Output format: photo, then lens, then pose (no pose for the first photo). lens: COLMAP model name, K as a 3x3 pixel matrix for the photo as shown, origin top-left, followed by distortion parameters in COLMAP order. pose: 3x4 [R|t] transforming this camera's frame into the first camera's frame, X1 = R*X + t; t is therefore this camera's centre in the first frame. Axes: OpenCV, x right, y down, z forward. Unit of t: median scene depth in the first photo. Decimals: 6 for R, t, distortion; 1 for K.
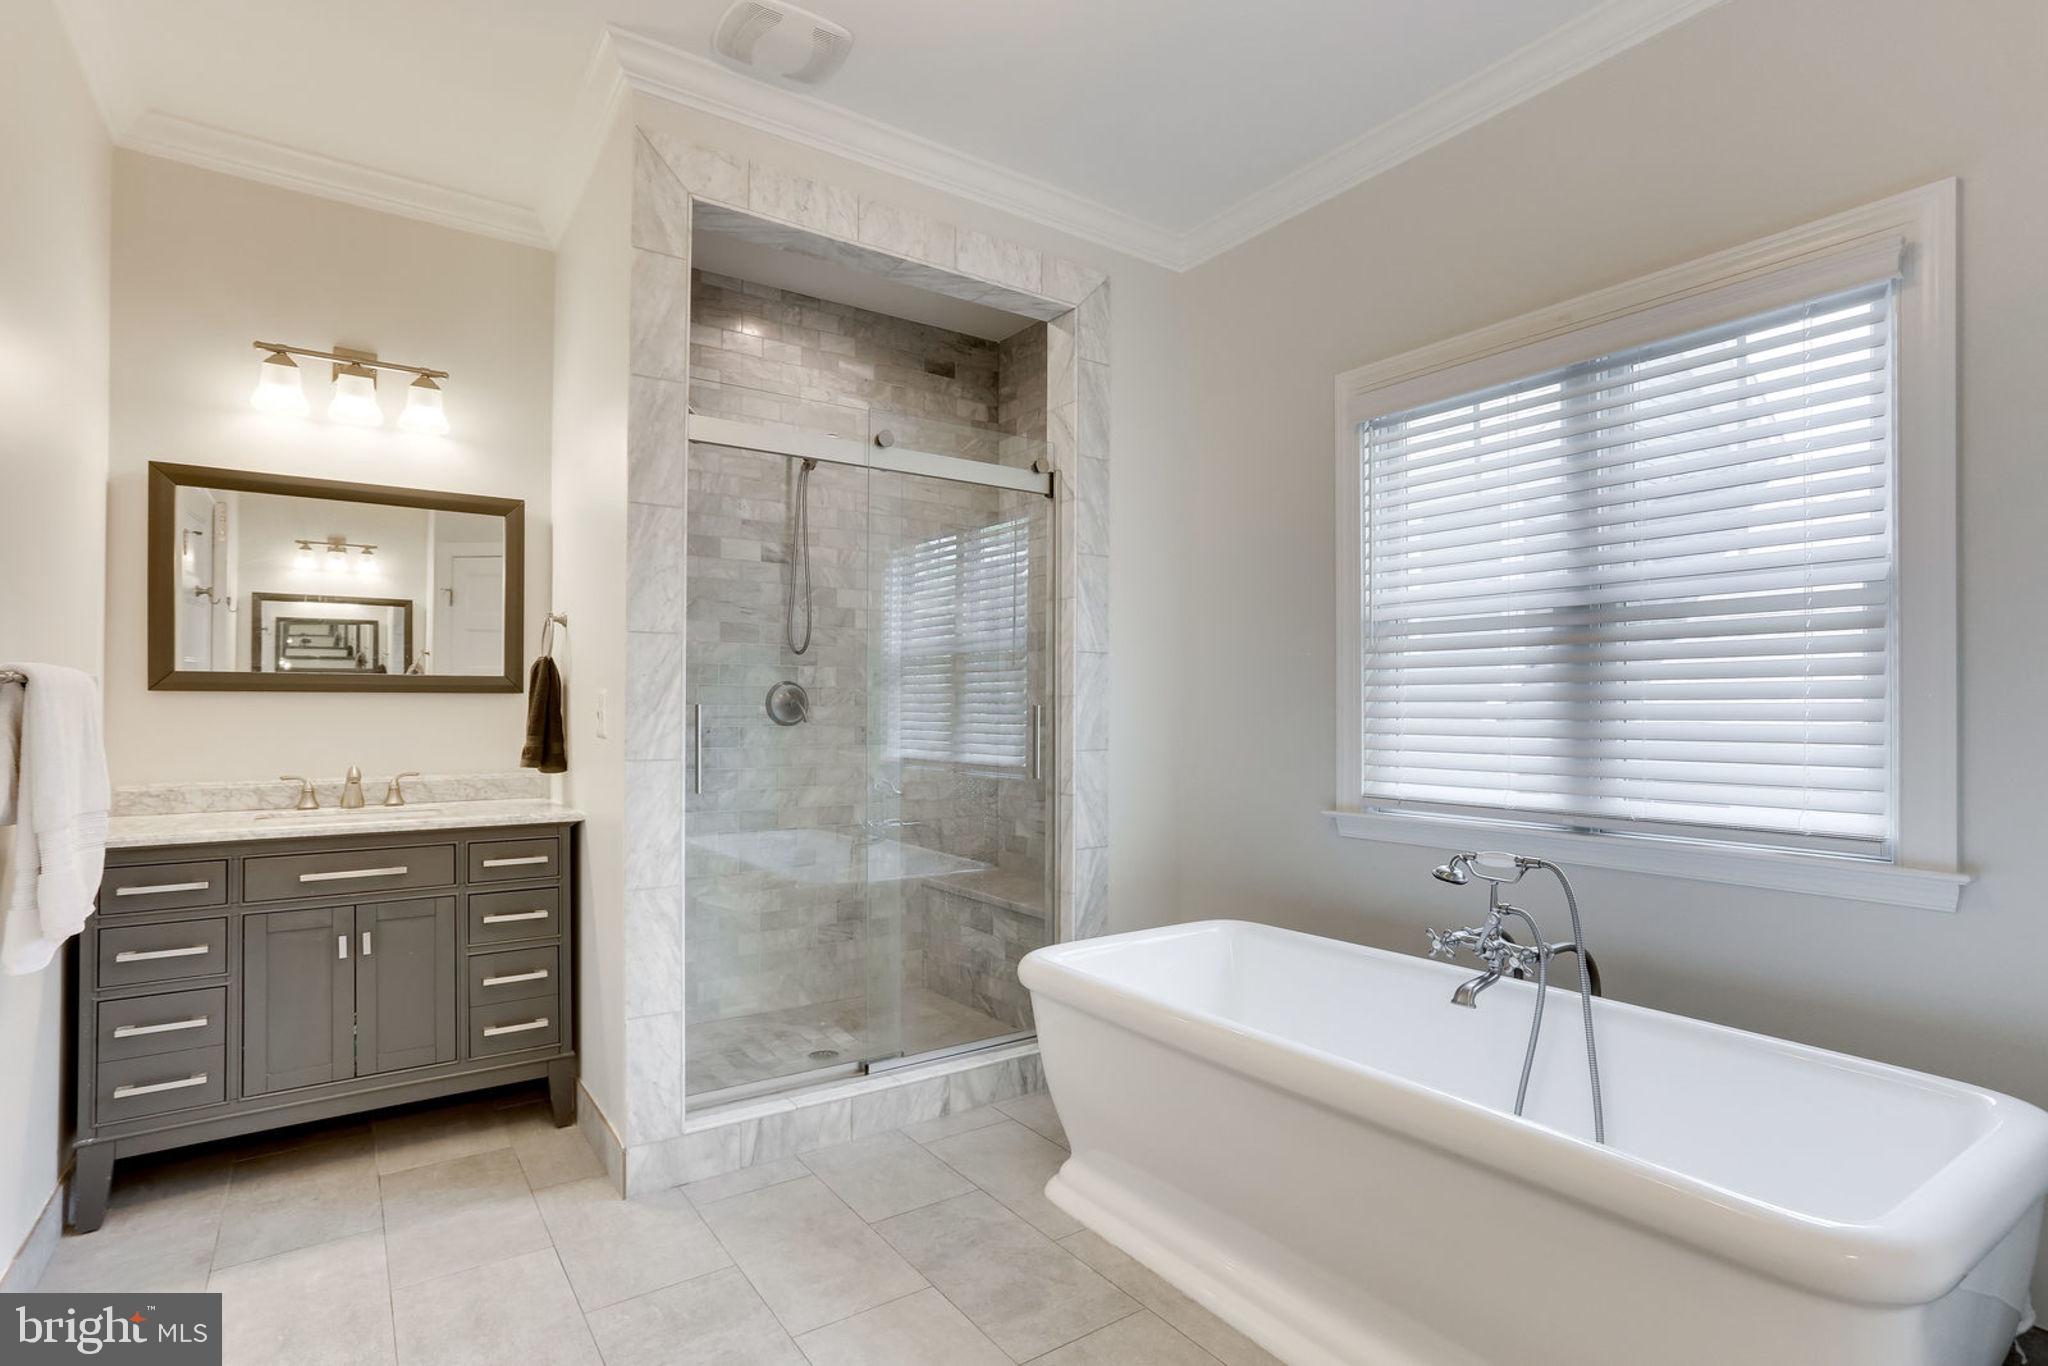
lens RADIAL K [[1022.1, 0, 1027.5], [0, 1022.1, 709.1], [0, 0, 1]] dist [-0.017822, 0.000703]
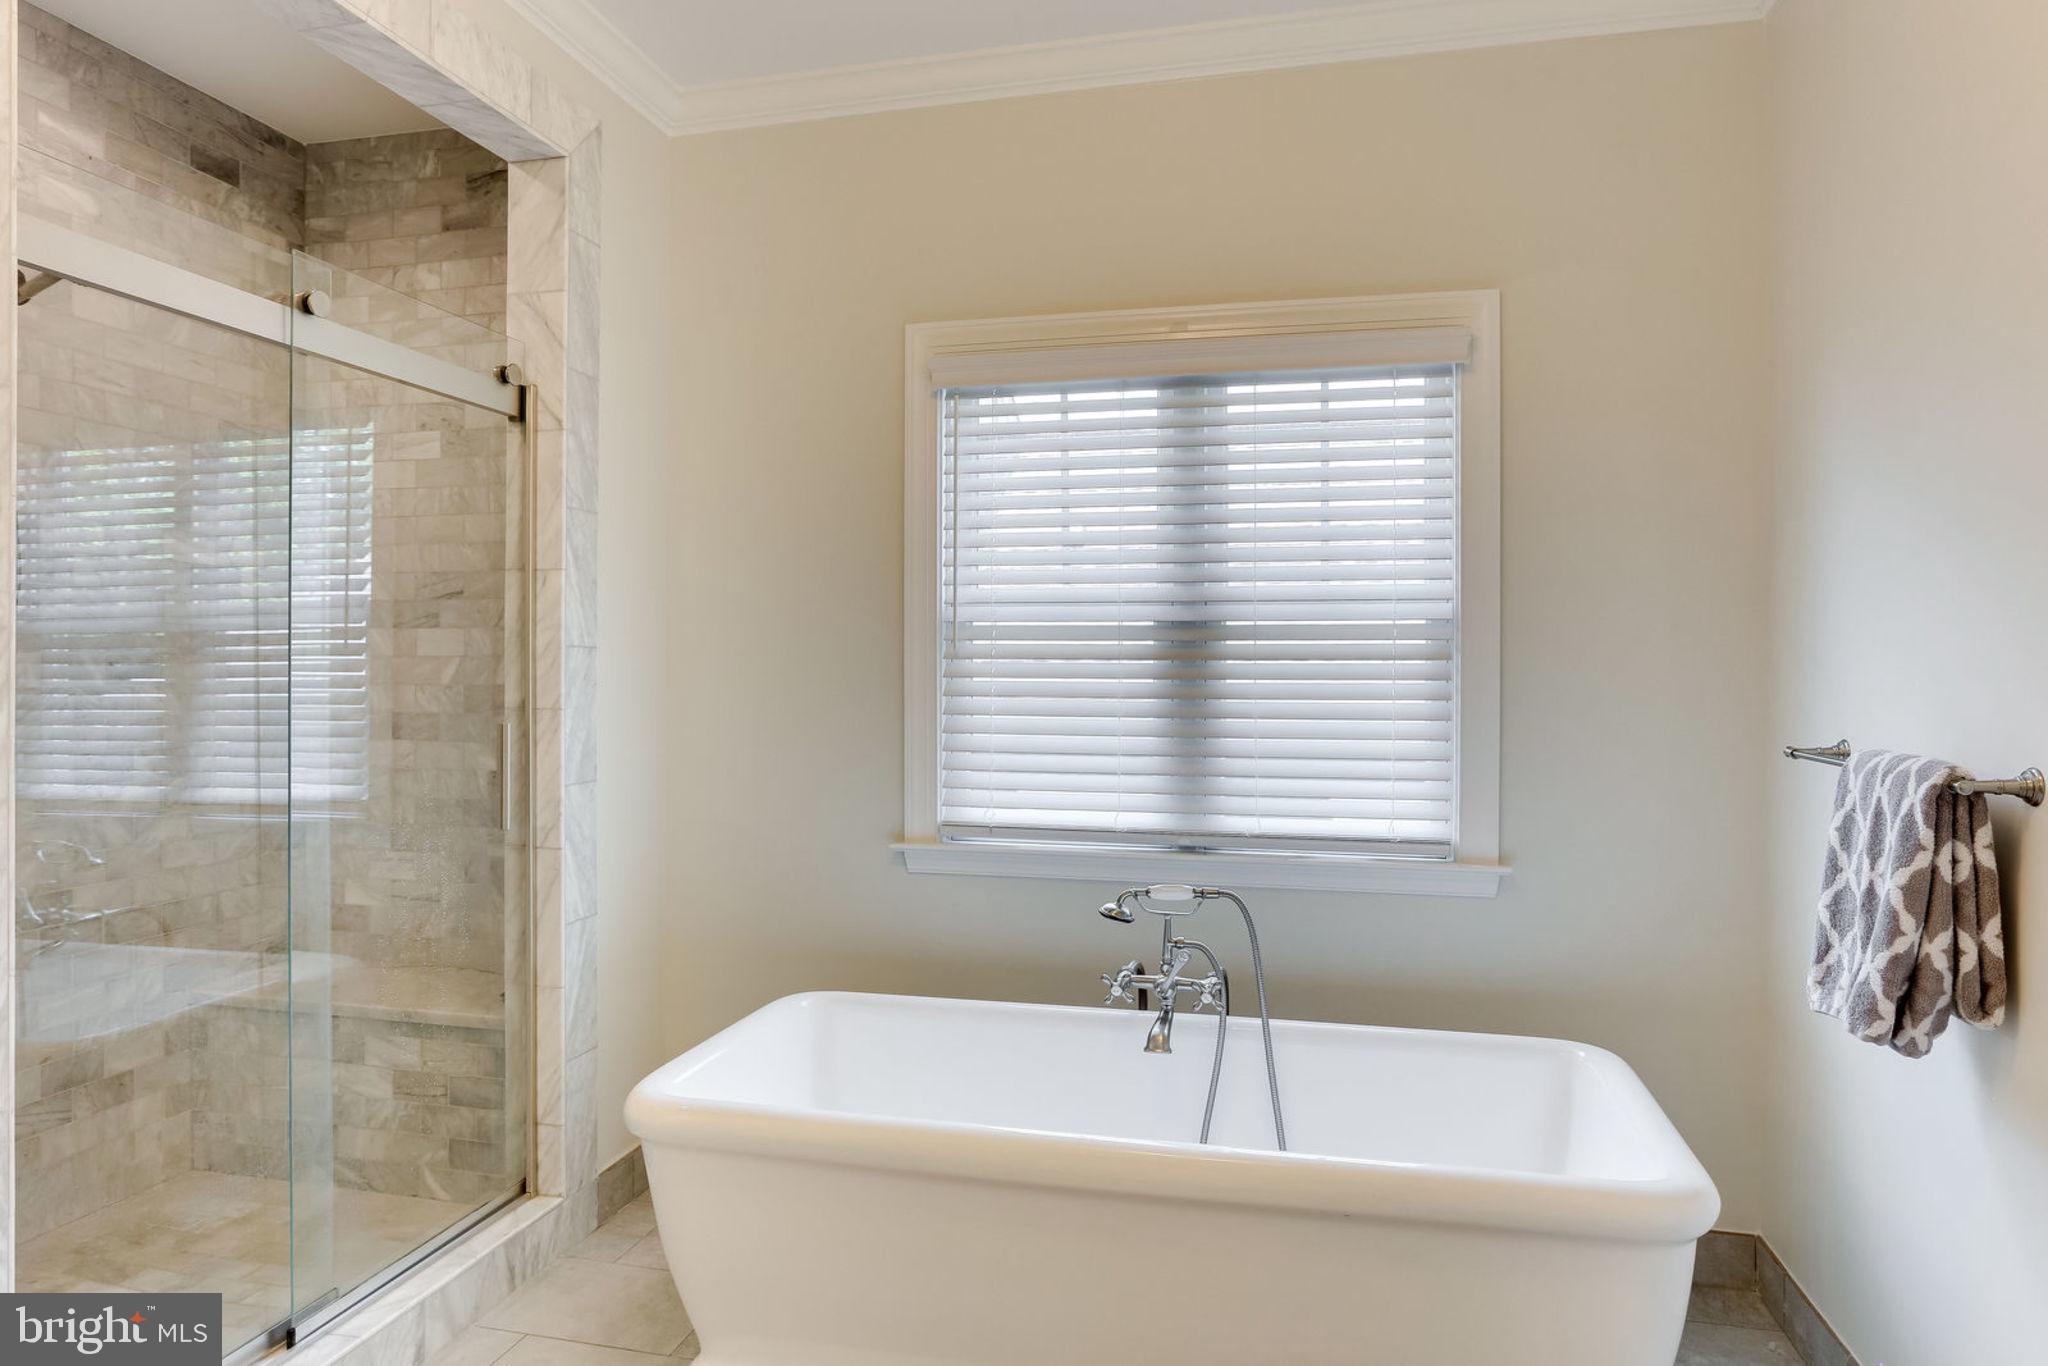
lens RADIAL K [[1251.5, 0, 1024.0], [0, 1251.5, 683.0], [0, 0, 1]] dist [-0.016172, 0.015210]
pose [[0.754482, -0.006022, 0.656293, -0.284473], [-0.004124, 0.999895, 0.013916, -0.044777], [-0.656308, -0.013206, 0.754378, 0.141515]]
